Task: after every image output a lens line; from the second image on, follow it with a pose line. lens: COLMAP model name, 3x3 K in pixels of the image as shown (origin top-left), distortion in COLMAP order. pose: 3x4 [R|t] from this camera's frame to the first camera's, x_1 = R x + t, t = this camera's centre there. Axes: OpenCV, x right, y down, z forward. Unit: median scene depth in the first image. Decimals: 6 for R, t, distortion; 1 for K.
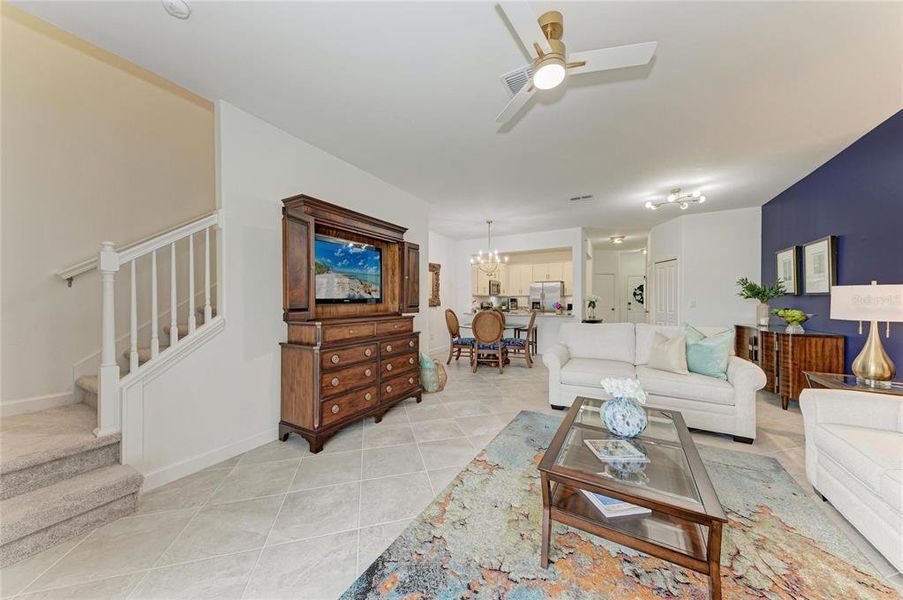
lens RADIAL K [[304.3, 0, 451.8], [0, 304.3, 300.8], [0, 0, 1]] dist [0.020207, -0.003656]
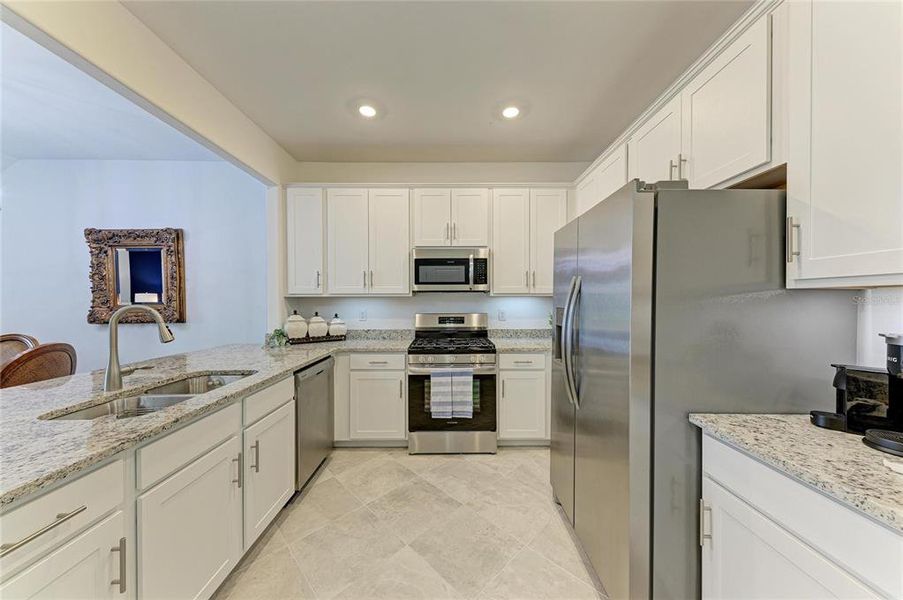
lens RADIAL K [[304.3, 0, 452.6], [0, 304.3, 300.5], [0, 0, 1]] dist [0.020207, -0.003656]
pose [[0.500107, 0.004361, -0.865953, 1.117935], [-0.000950, 0.999989, 0.004488, -0.035237], [0.865963, -0.001422, 0.500106, 2.290152]]
